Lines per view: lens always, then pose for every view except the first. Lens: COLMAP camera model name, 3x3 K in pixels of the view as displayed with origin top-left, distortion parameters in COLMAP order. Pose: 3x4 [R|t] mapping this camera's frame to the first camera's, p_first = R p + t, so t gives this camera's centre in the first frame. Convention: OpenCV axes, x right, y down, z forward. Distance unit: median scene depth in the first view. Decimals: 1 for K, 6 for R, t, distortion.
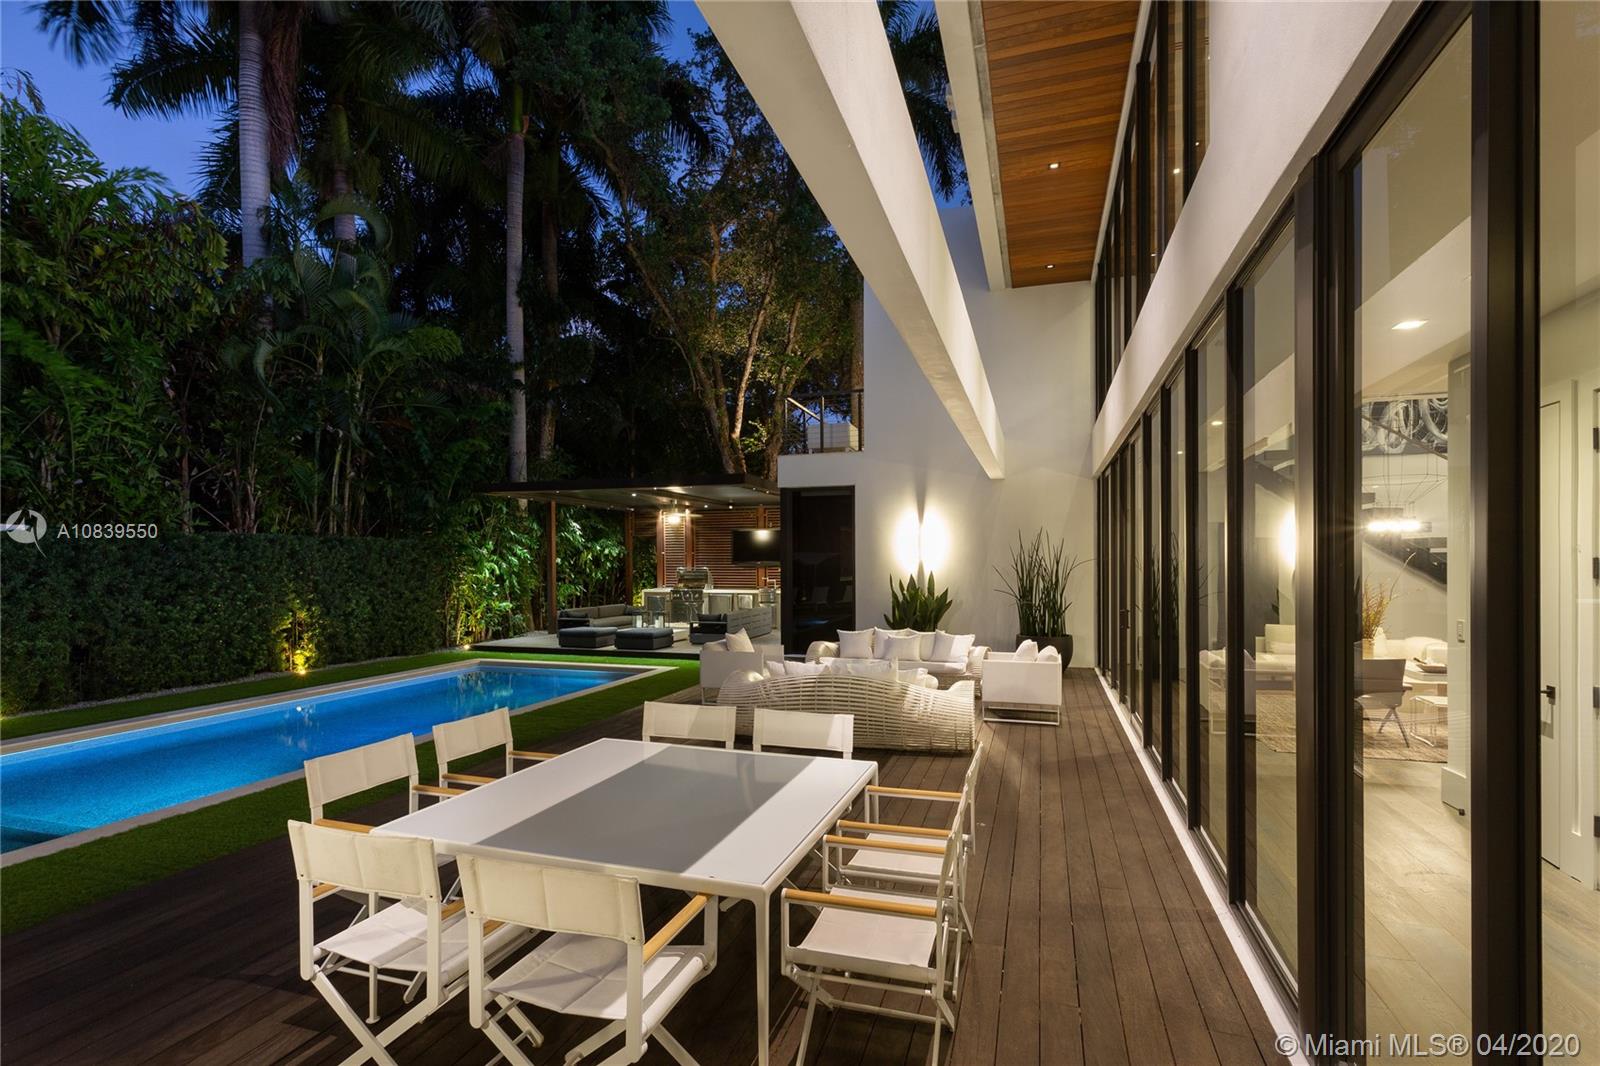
lens RADIAL K [[762.5, 0, 789.4], [0, 762.5, 576.0], [0, 0, 1]] dist [-0.003546, 0.002571]
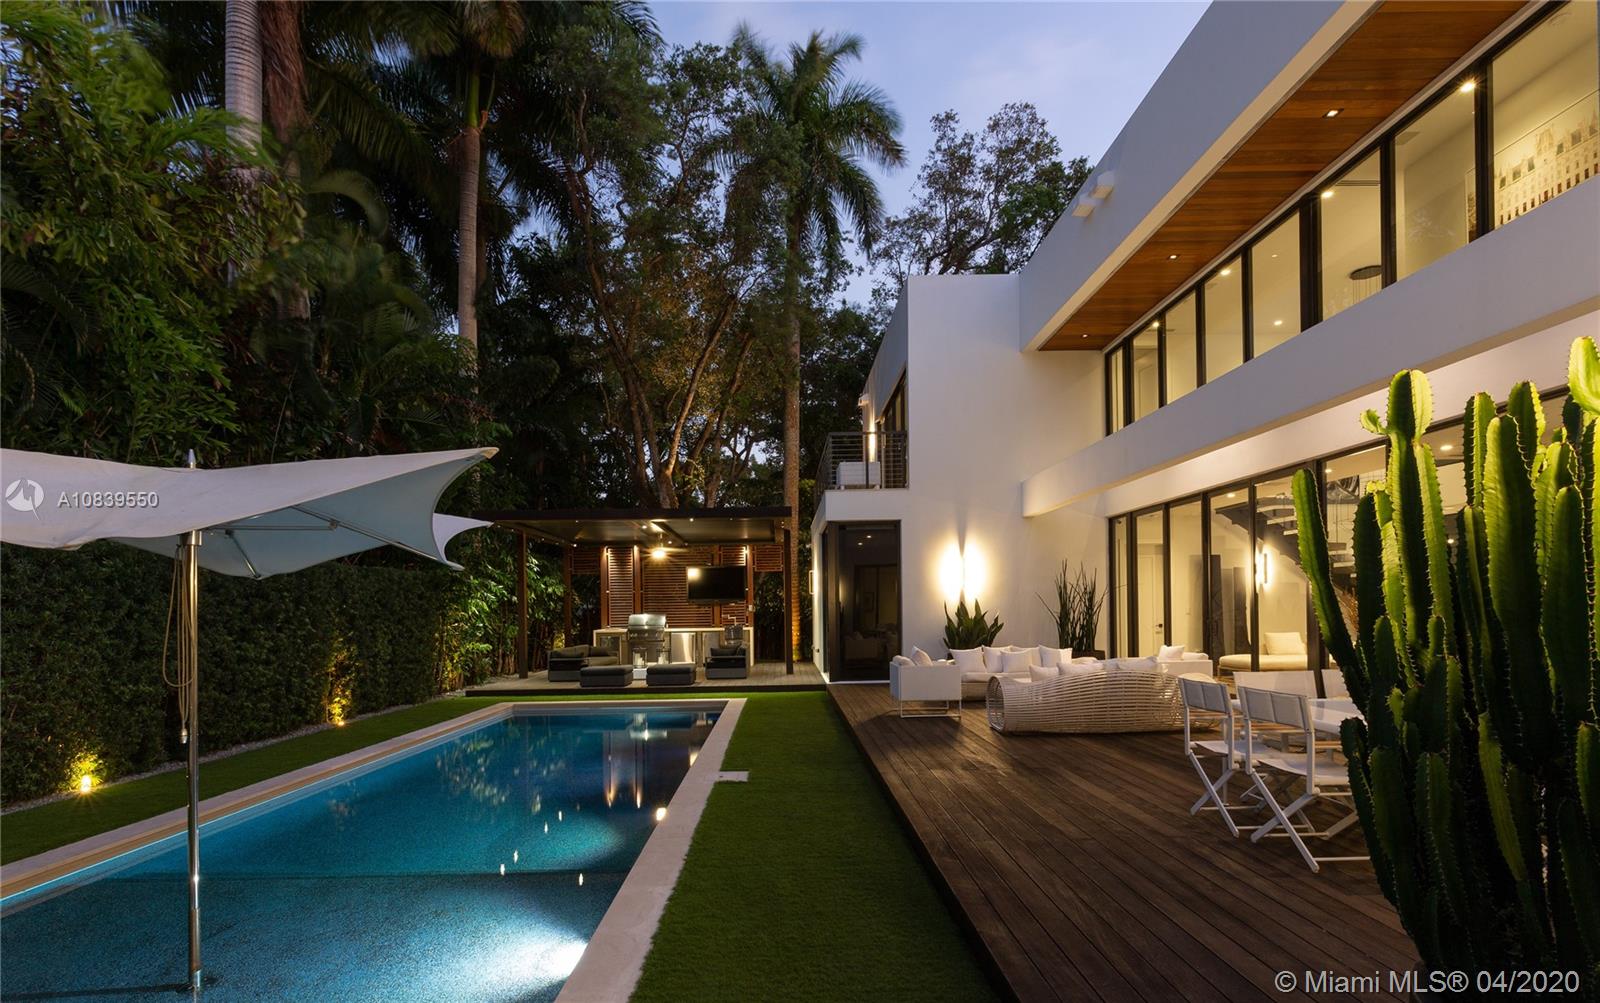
lens RADIAL K [[781.5, 0, 755.6], [0, 781.5, 603.9], [0, 0, 1]] dist [0.002198, 0.000036]
pose [[0.959244, -0.007214, 0.282487, -0.342984], [0.015666, 0.999494, -0.027670, 0.019101], [-0.282145, 0.030968, 0.958872, 0.025023]]
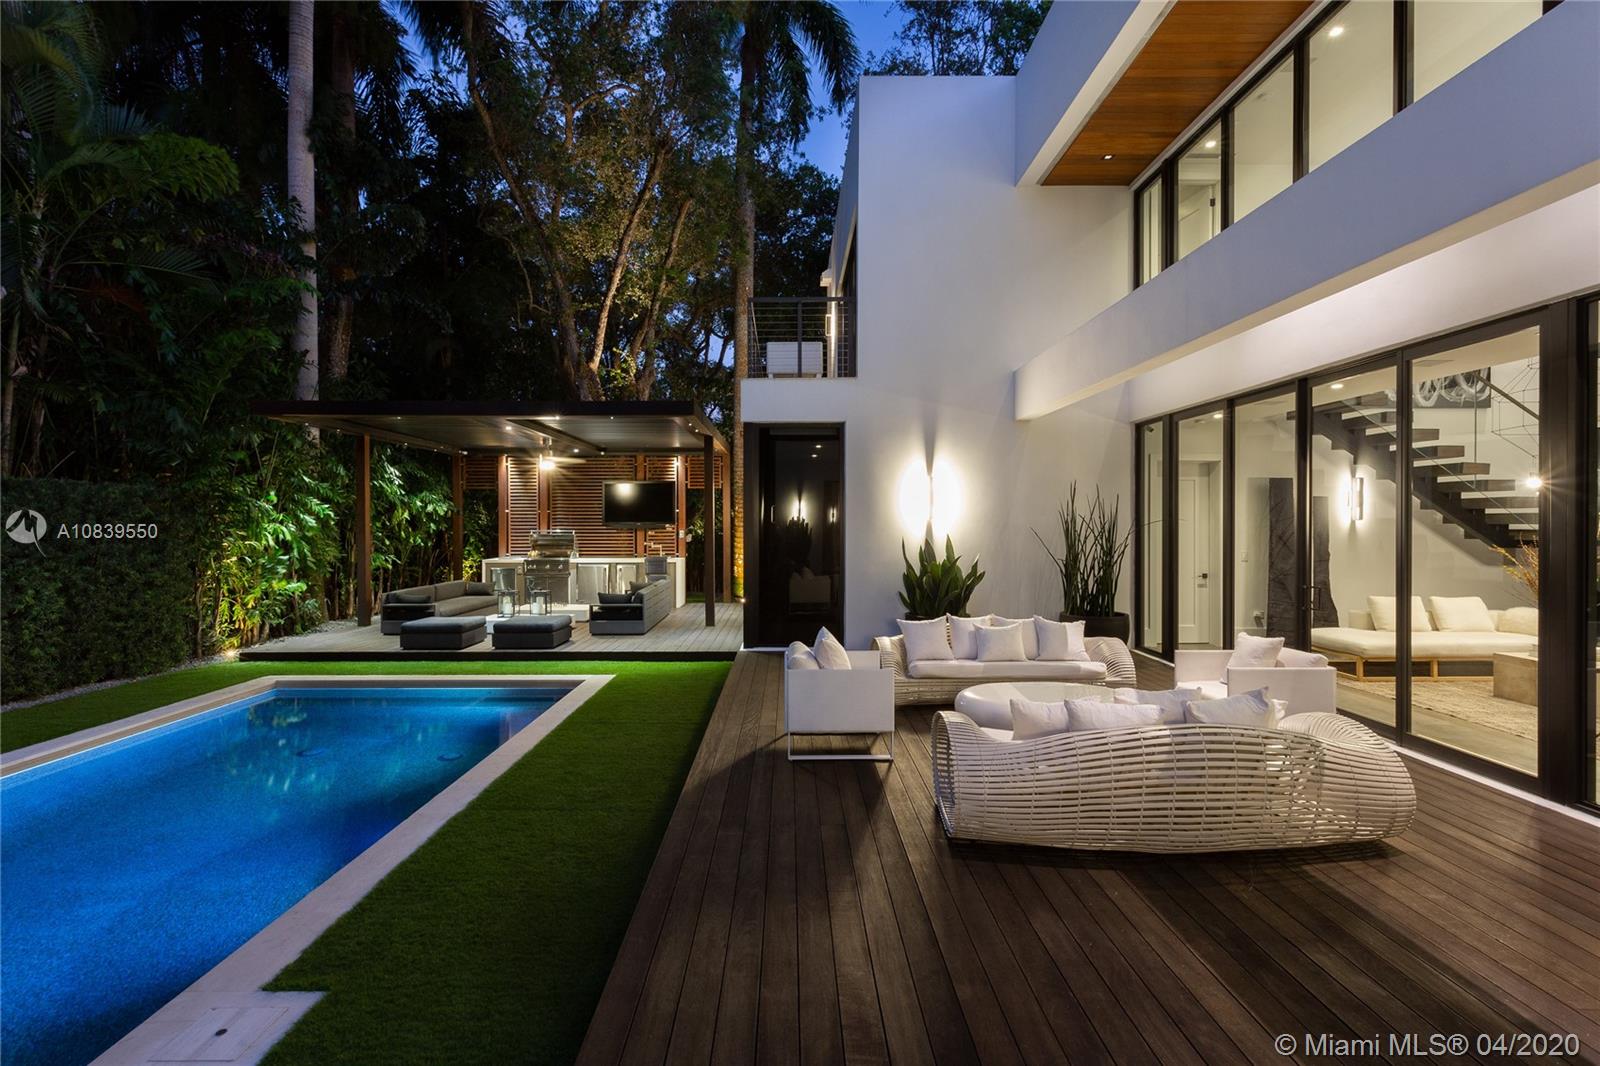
lens RADIAL K [[762.5, 0, 777.8], [0, 762.5, 529.1], [0, 0, 1]] dist [-0.003546, 0.002571]
pose [[0.954142, -0.000028, 0.299353, -0.176839], [0.003046, 0.999949, -0.009612, -0.004957], [-0.299338, 0.010083, 0.954094, 0.247139]]
